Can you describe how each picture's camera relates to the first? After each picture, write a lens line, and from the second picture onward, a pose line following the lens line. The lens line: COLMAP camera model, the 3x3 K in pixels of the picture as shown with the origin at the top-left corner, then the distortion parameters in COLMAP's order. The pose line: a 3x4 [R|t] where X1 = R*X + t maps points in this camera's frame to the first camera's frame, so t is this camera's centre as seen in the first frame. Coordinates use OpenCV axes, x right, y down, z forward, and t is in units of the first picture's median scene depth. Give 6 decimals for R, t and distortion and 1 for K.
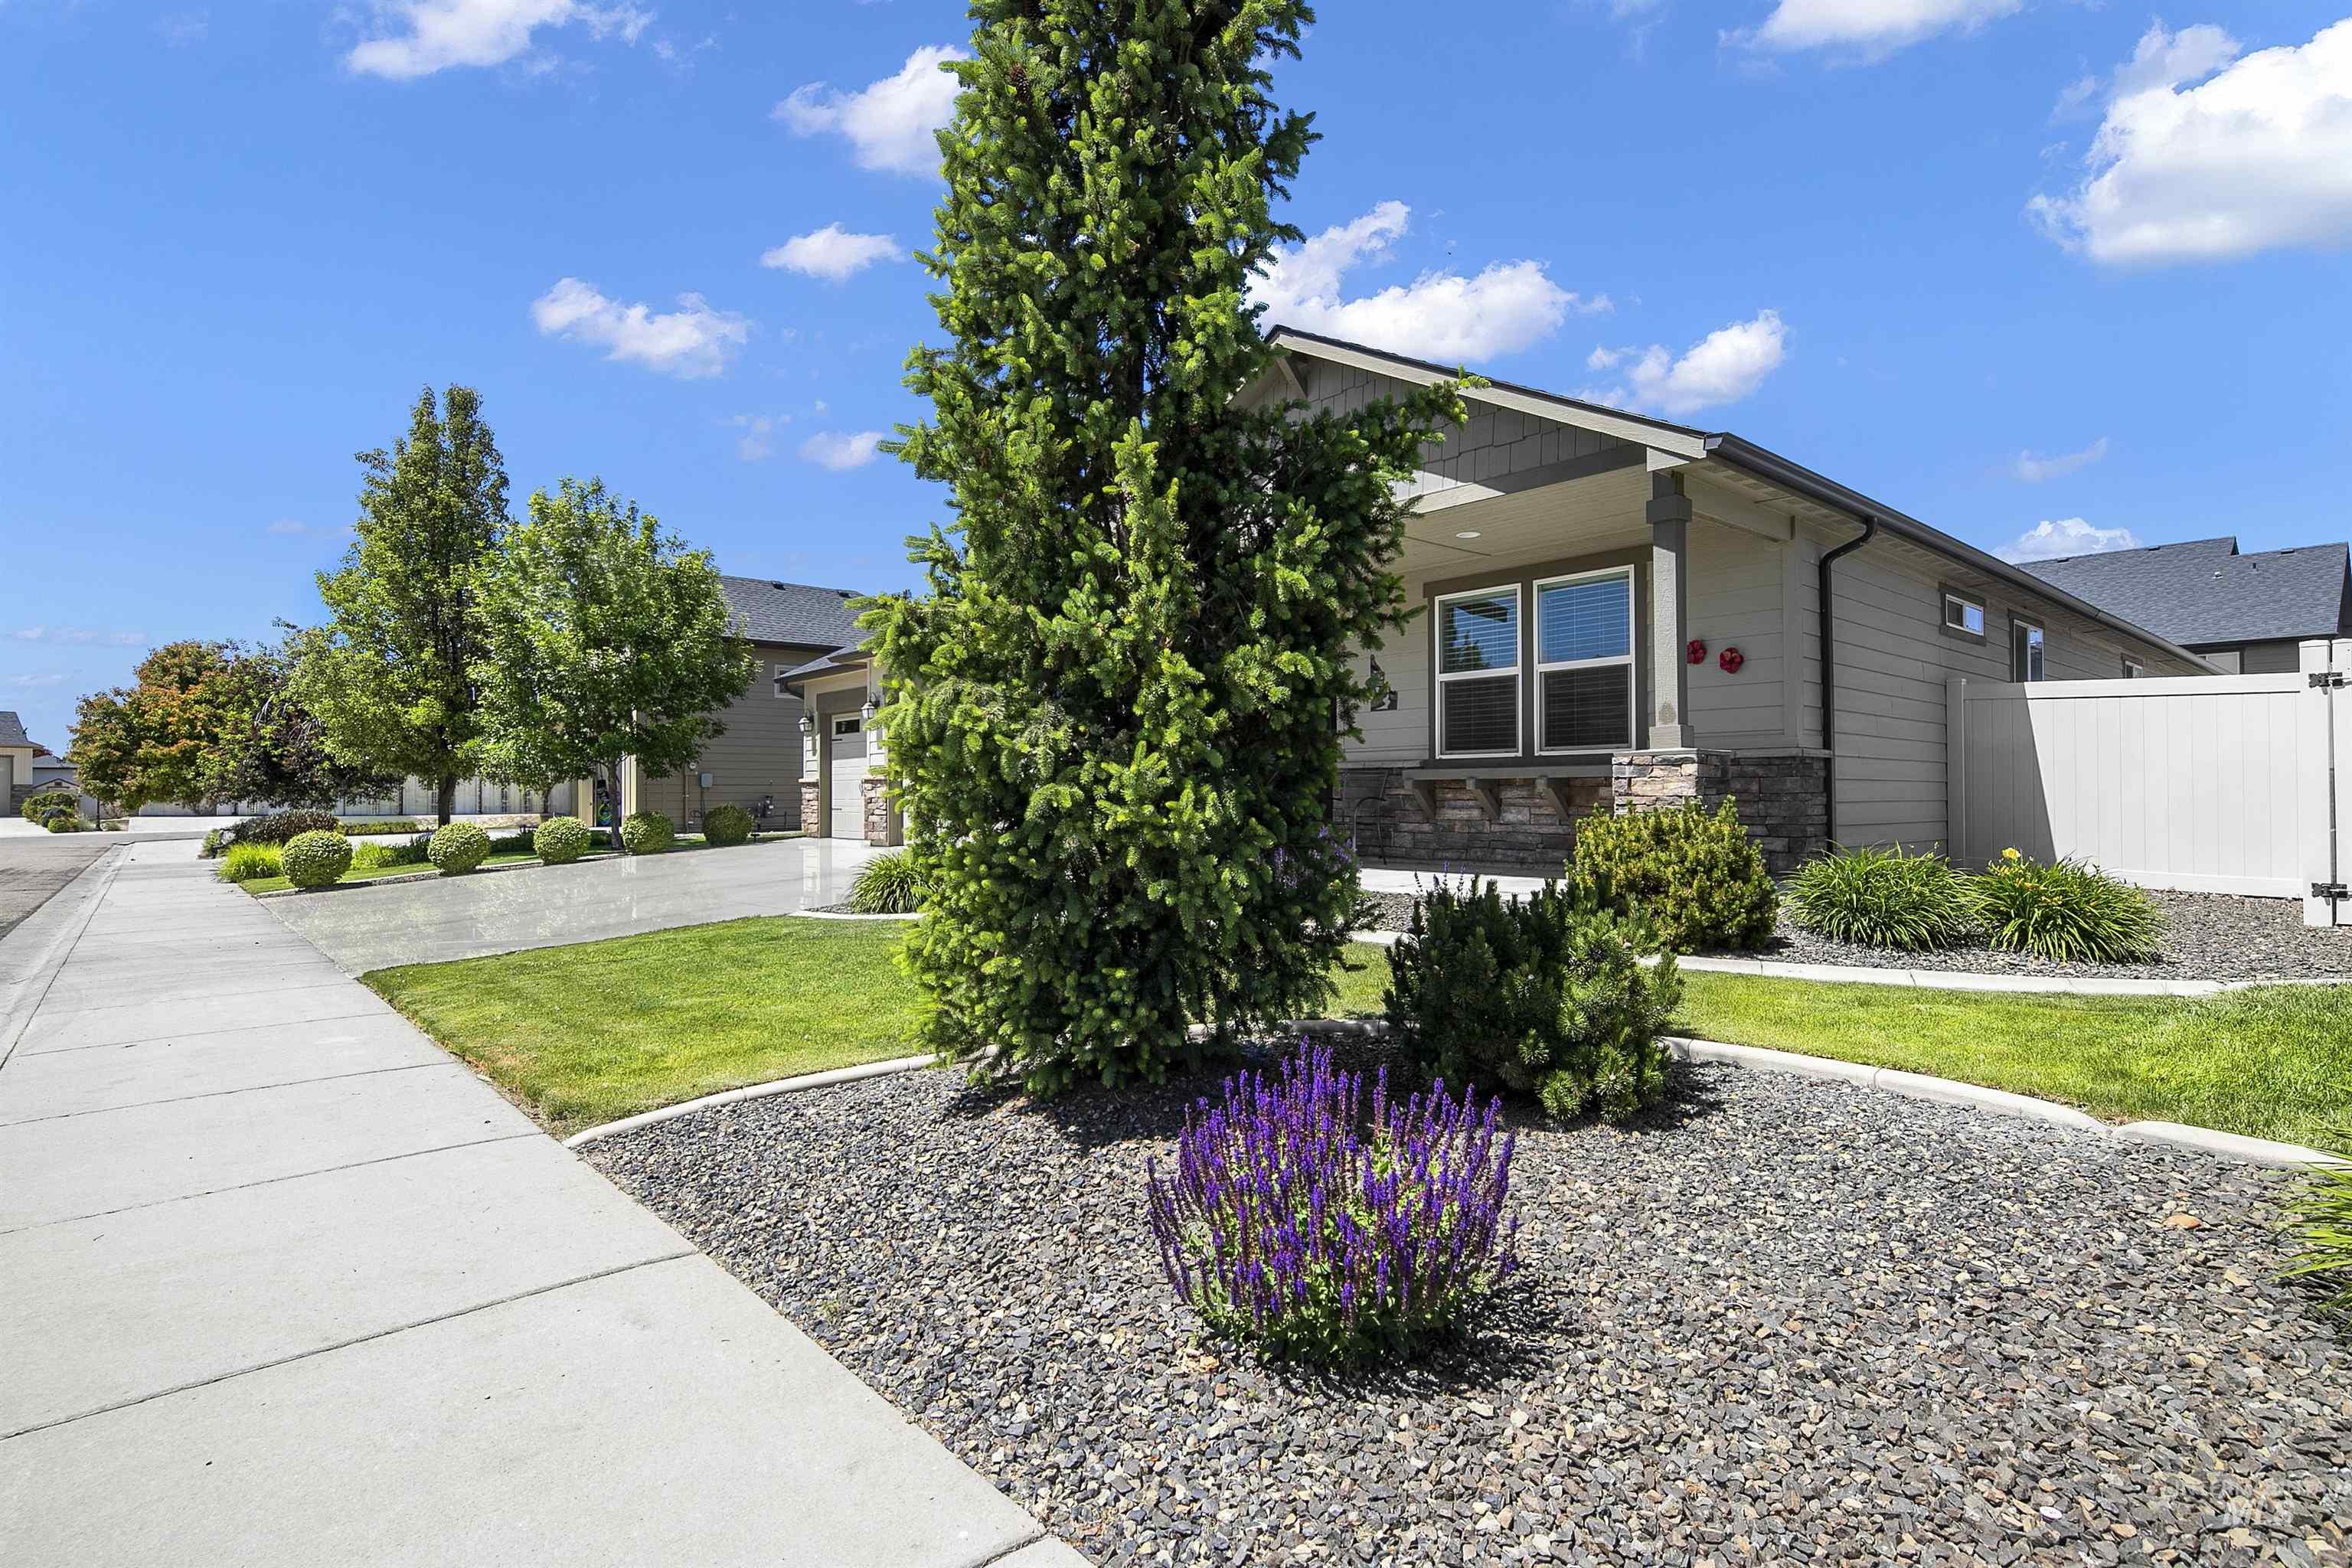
lens RADIAL K [[1150.7, 0, 1161.4], [0, 1150.7, 768.0], [0, 0, 1]] dist [0.001103, -0.001450]
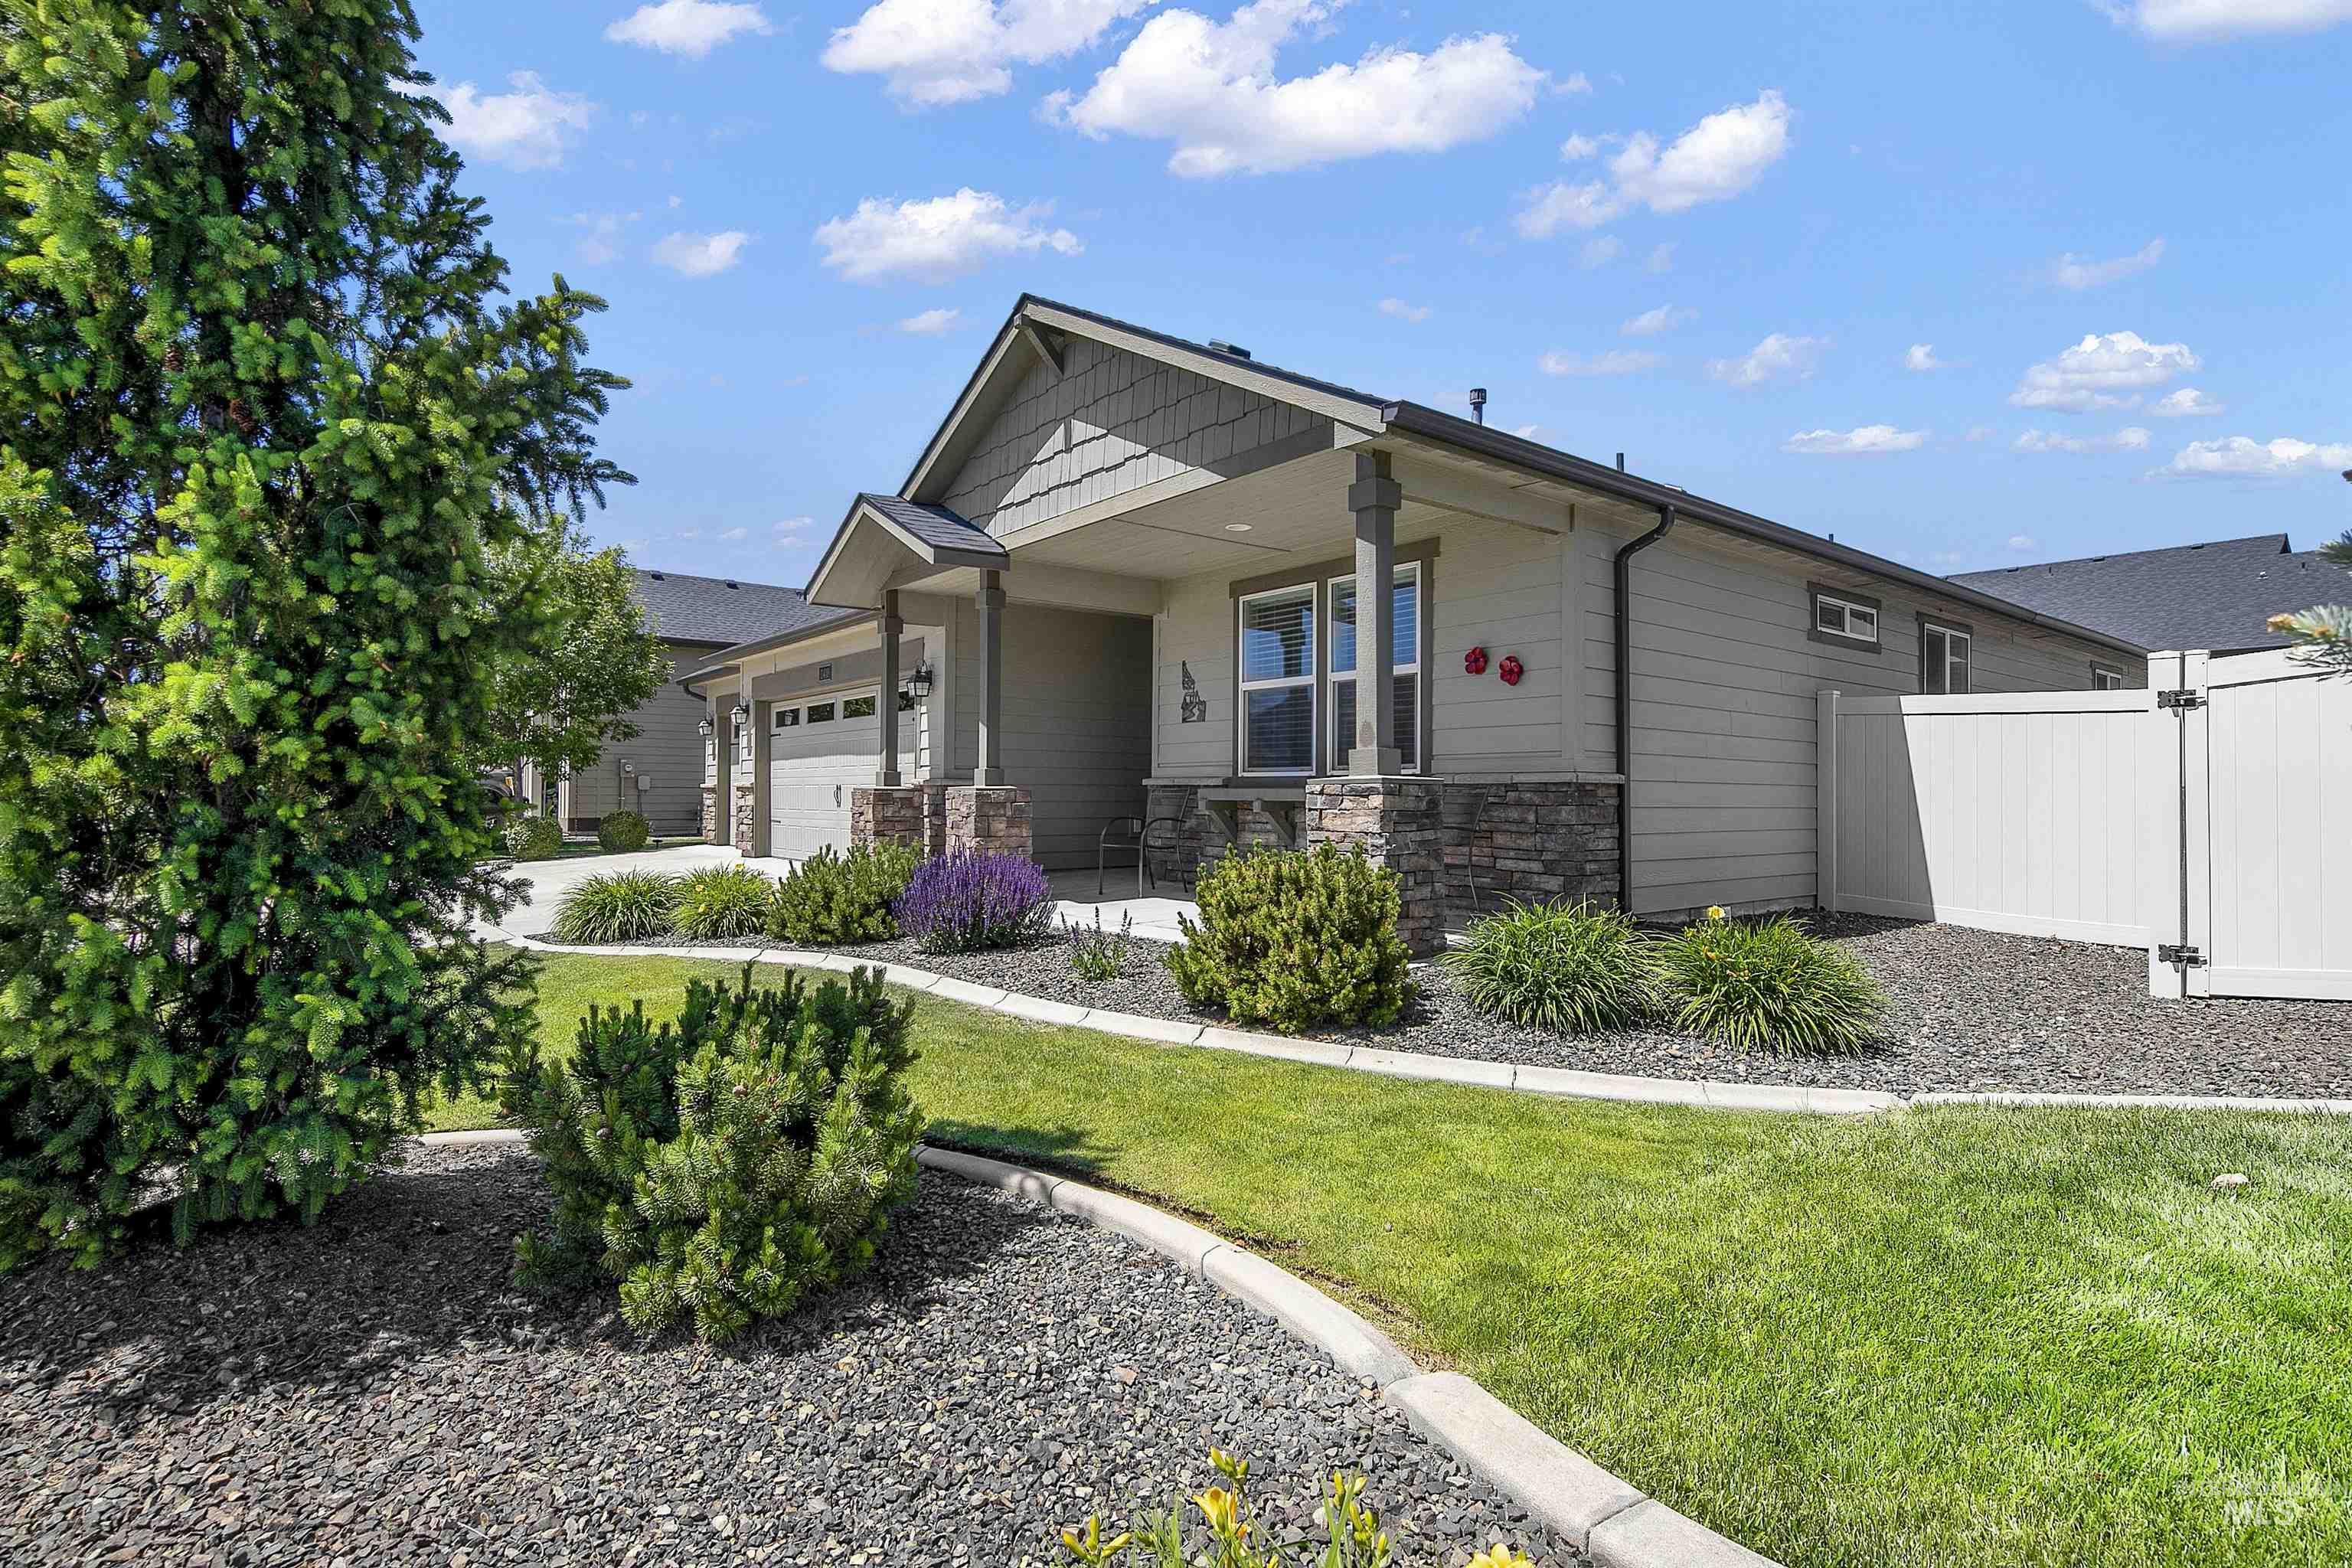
lens RADIAL K [[1150.7, 0, 1161.4], [0, 1150.7, 768.0], [0, 0, 1]] dist [0.001103, -0.001450]
pose [[0.998964, 0.008429, -0.044717, 0.272093], [-0.008427, 0.999964, 0.000229, -0.017794], [0.044717, 0.000148, 0.999000, 0.119805]]
